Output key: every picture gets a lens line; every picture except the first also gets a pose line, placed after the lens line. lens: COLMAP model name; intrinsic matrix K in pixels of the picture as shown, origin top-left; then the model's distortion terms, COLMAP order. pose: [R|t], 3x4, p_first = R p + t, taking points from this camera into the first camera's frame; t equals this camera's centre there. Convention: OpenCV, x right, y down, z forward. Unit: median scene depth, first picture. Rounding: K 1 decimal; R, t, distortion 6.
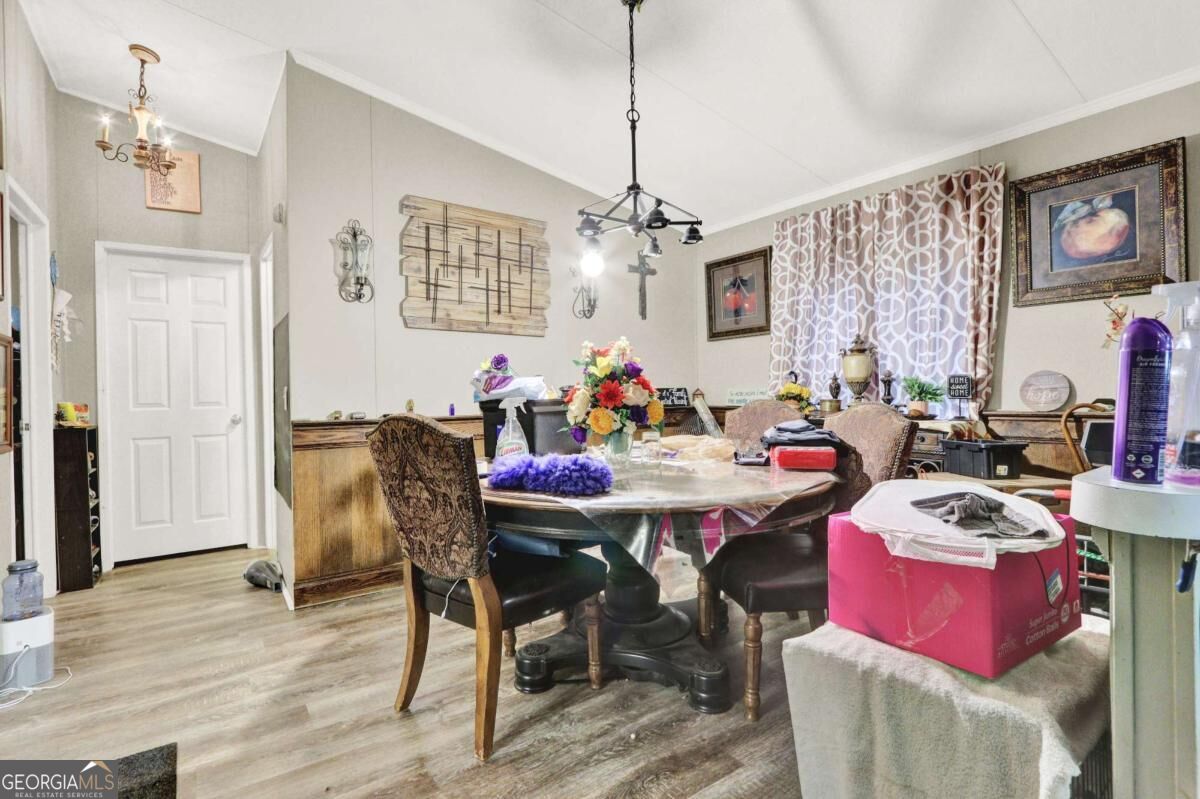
lens RADIAL K [[569.8, 0, 591.9], [0, 569.8, 397.7], [0, 0, 1]] dist [-0.017429, 0.002033]
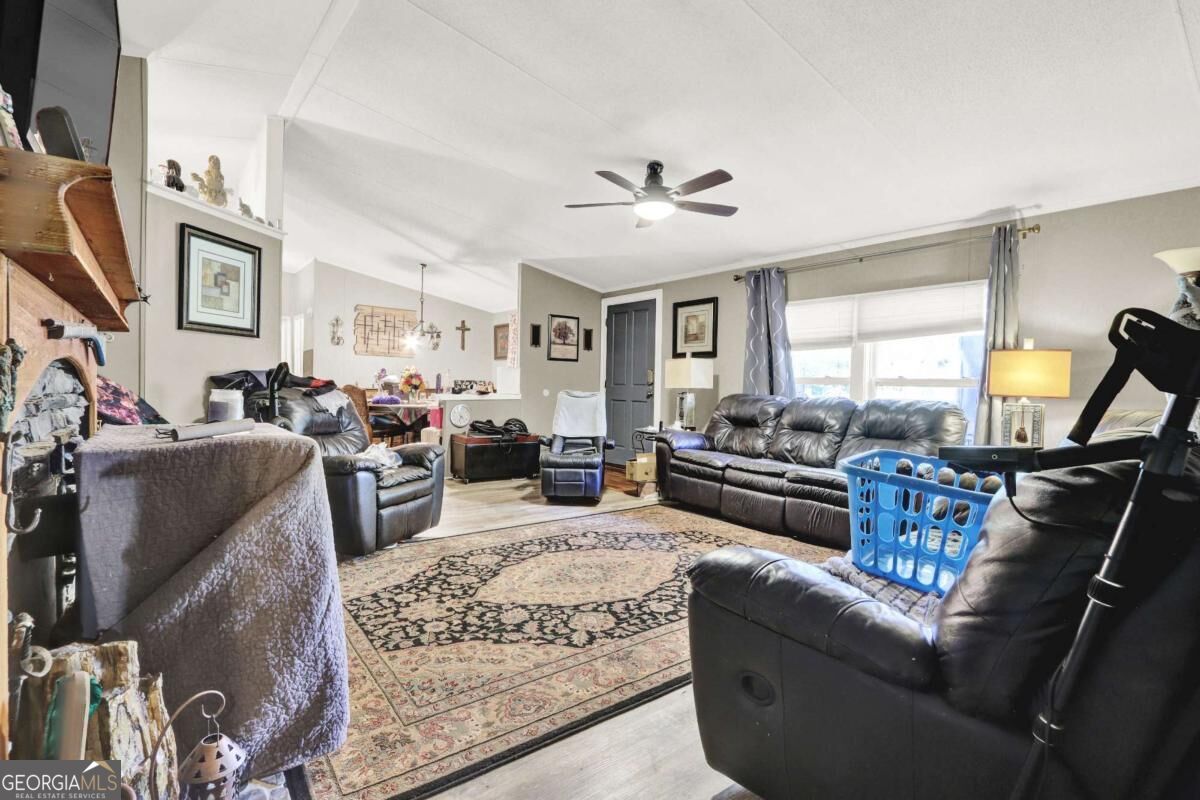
lens RADIAL K [[569.8, 0, 588.6], [0, 569.8, 409.0], [0, 0, 1]] dist [-0.017429, 0.002033]
pose [[0.998676, 0.033167, 0.039321, 0.726144], [-0.034507, 0.998829, 0.033915, 0.005176], [-0.038150, -0.035227, 0.998651, -1.865591]]
